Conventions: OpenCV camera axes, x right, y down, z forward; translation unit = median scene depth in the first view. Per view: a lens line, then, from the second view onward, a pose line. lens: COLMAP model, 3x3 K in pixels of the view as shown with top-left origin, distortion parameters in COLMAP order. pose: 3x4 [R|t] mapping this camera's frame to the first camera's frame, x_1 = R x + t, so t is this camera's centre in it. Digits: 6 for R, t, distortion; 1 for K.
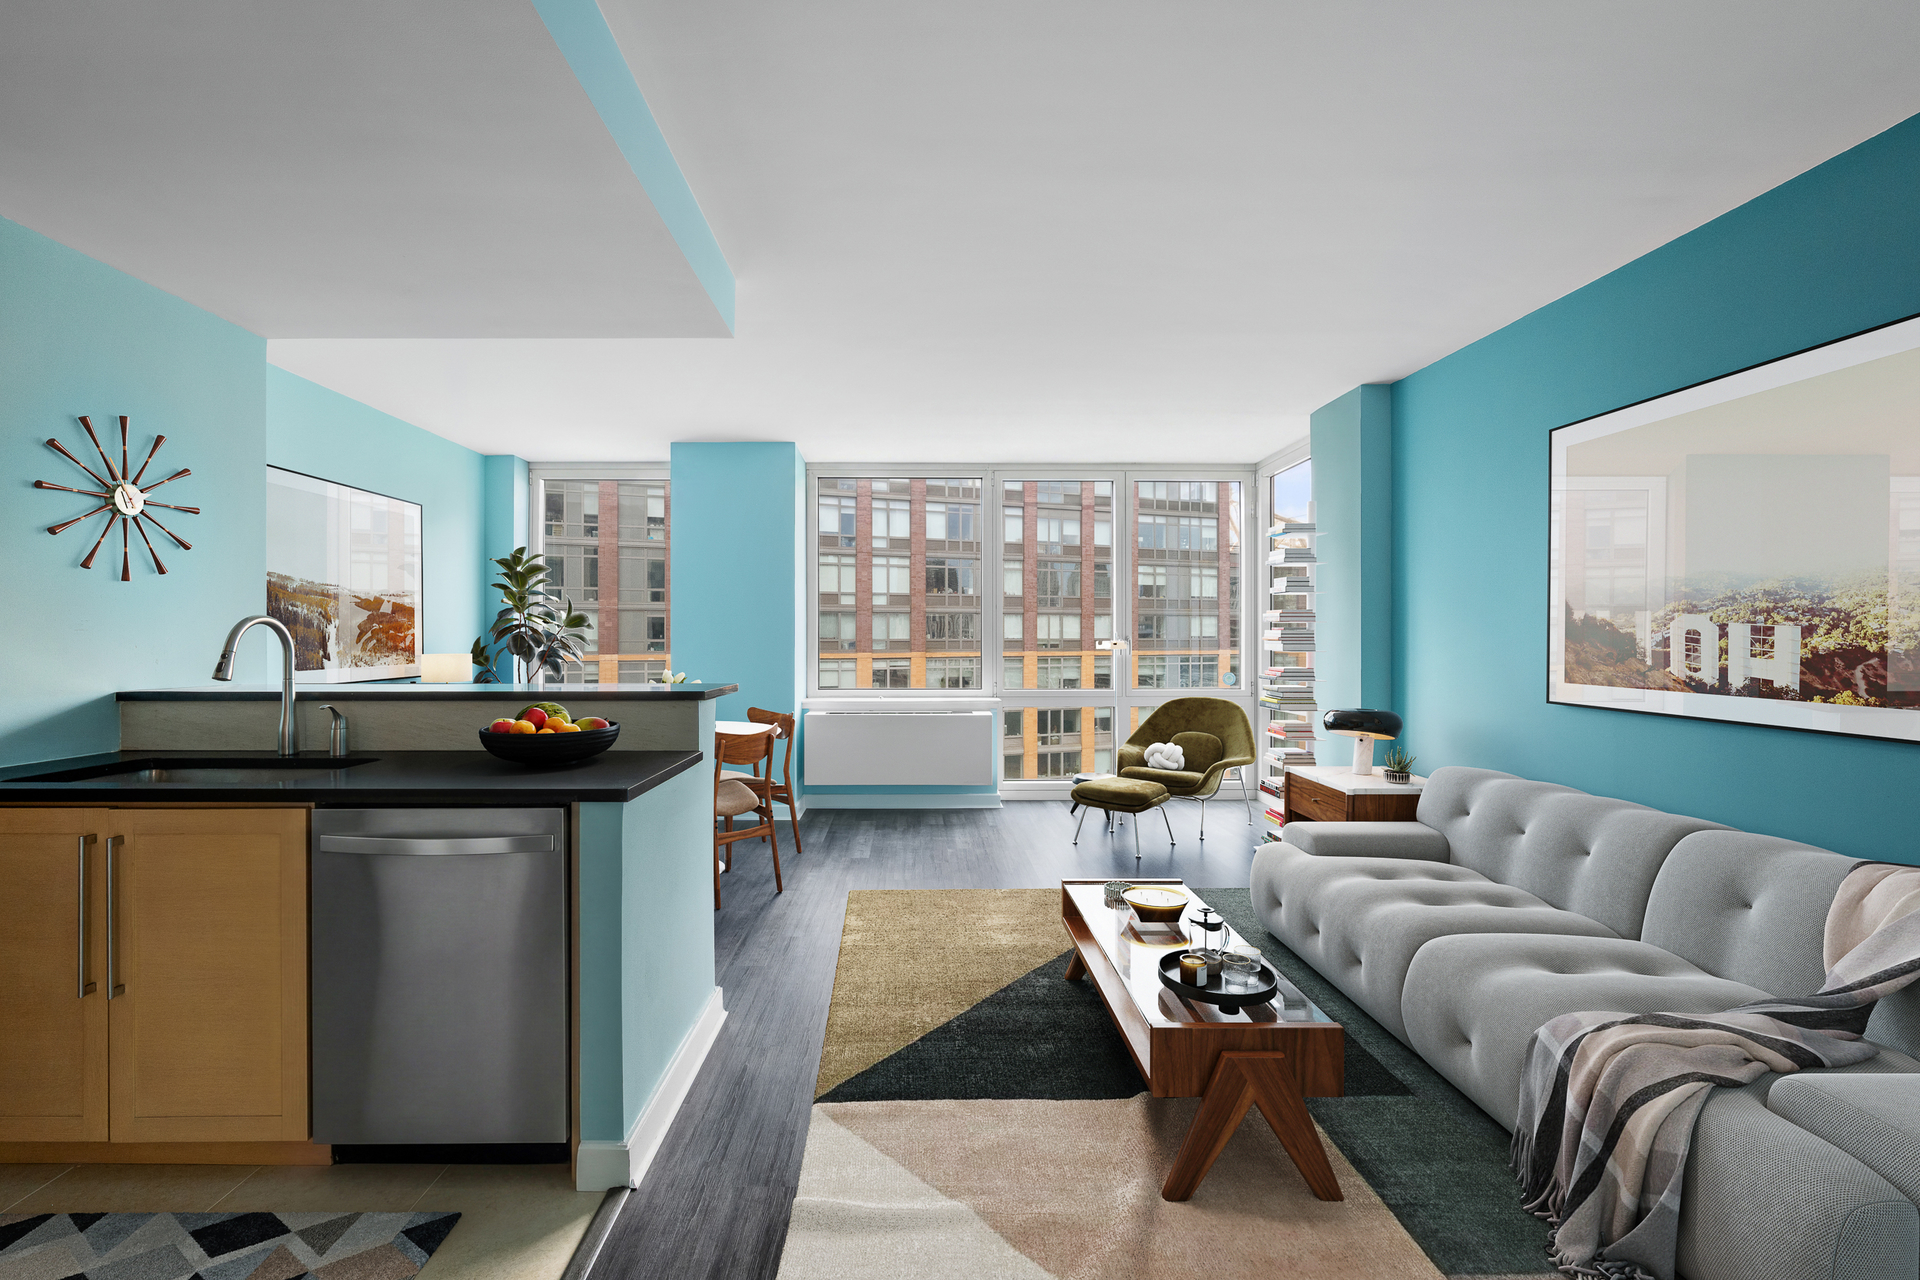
lens RADIAL K [[860.8, 0, 960.0], [0, 860.8, 640.0], [0, 0, 1]] dist [0.000436, -0.000224]
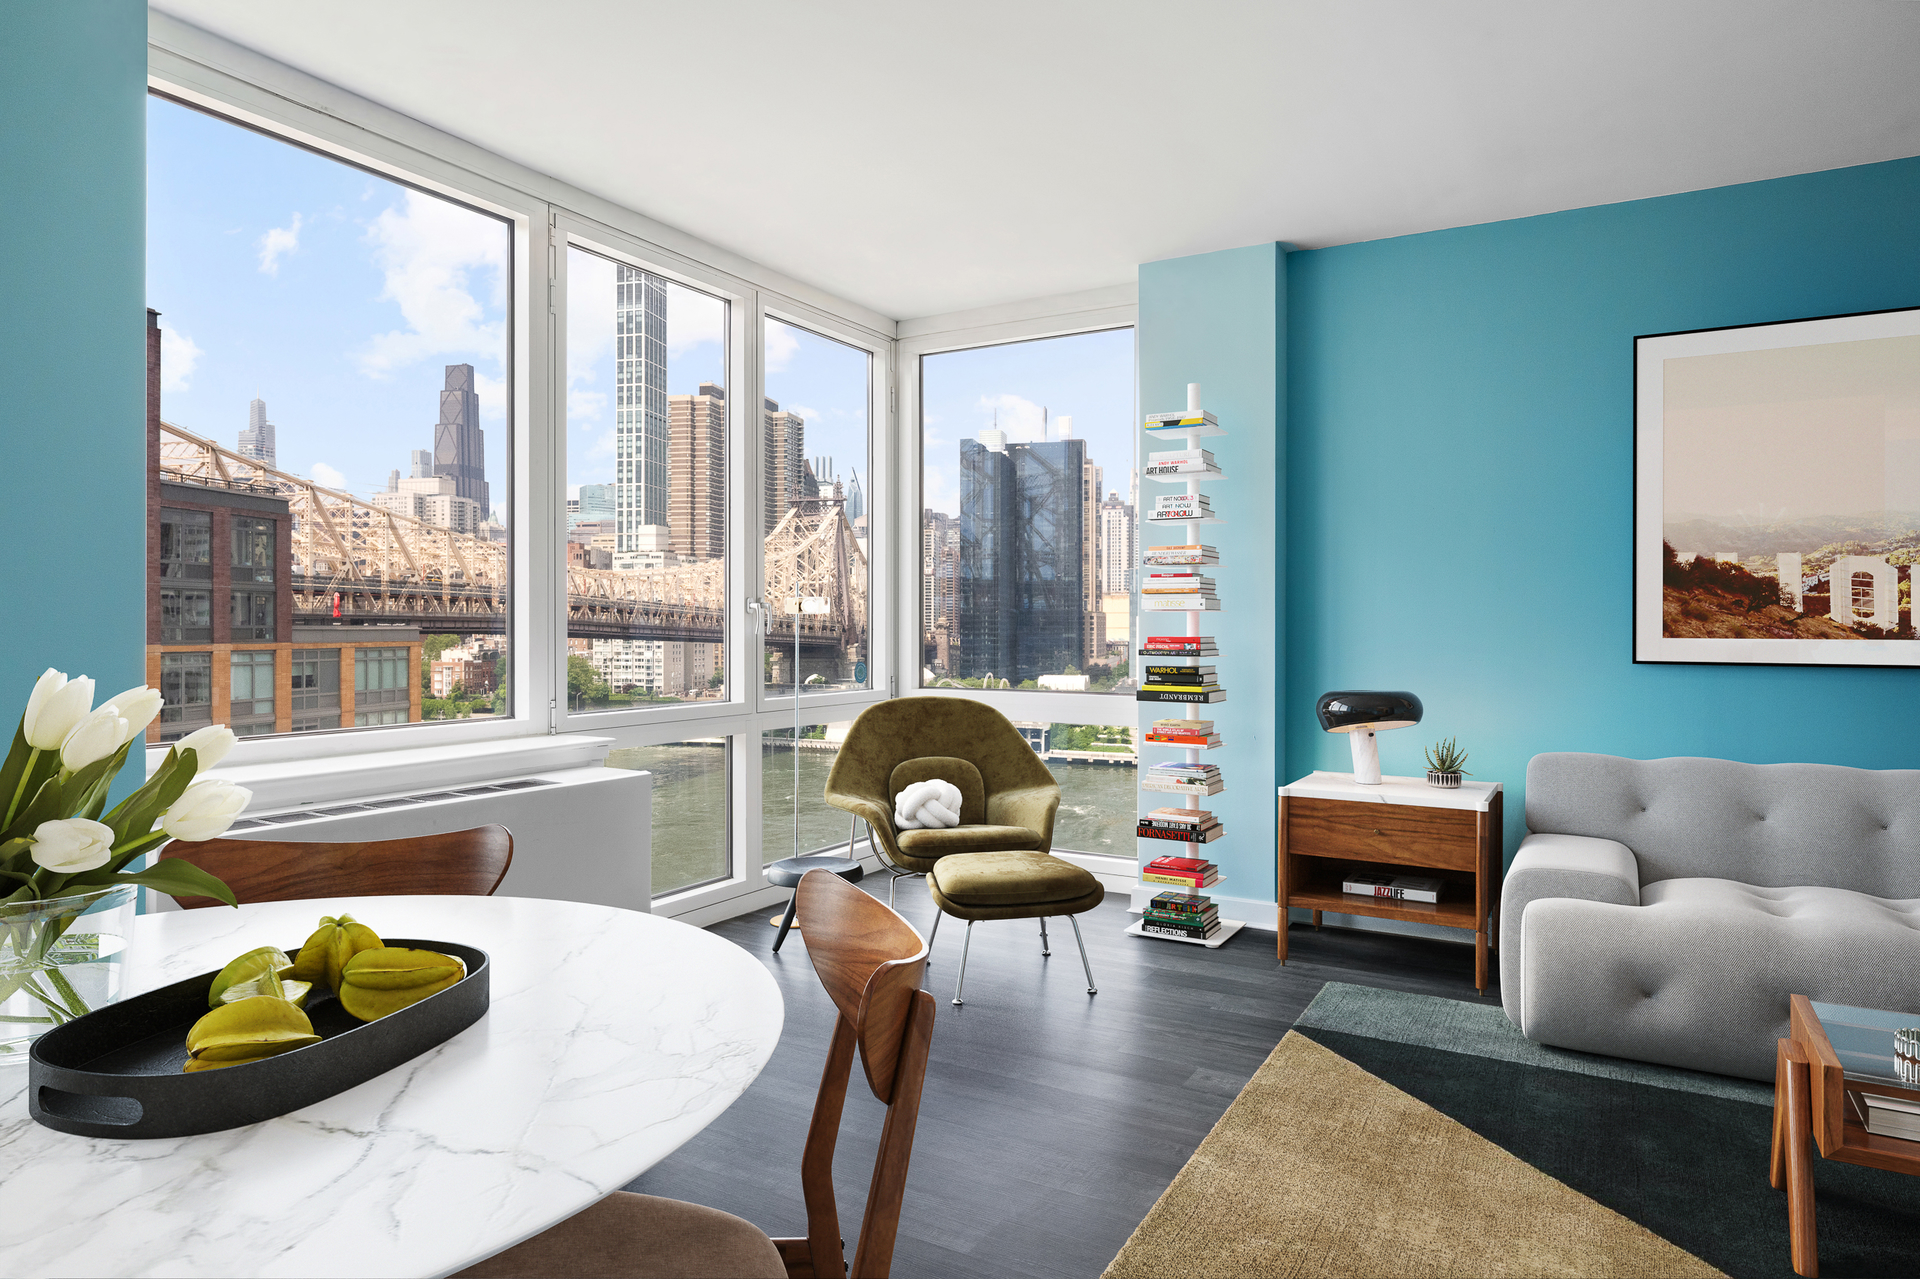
lens RADIAL K [[1134.4, 0, 960.0], [0, 1134.4, 639.5], [0, 0, 1]] dist [0.002161, 0.000846]
pose [[0.521695, -0.003270, 0.853126, -0.689524], [0.003889, 0.999991, 0.001454, 0.053014], [-0.853123, 0.002559, 0.521703, 1.133951]]
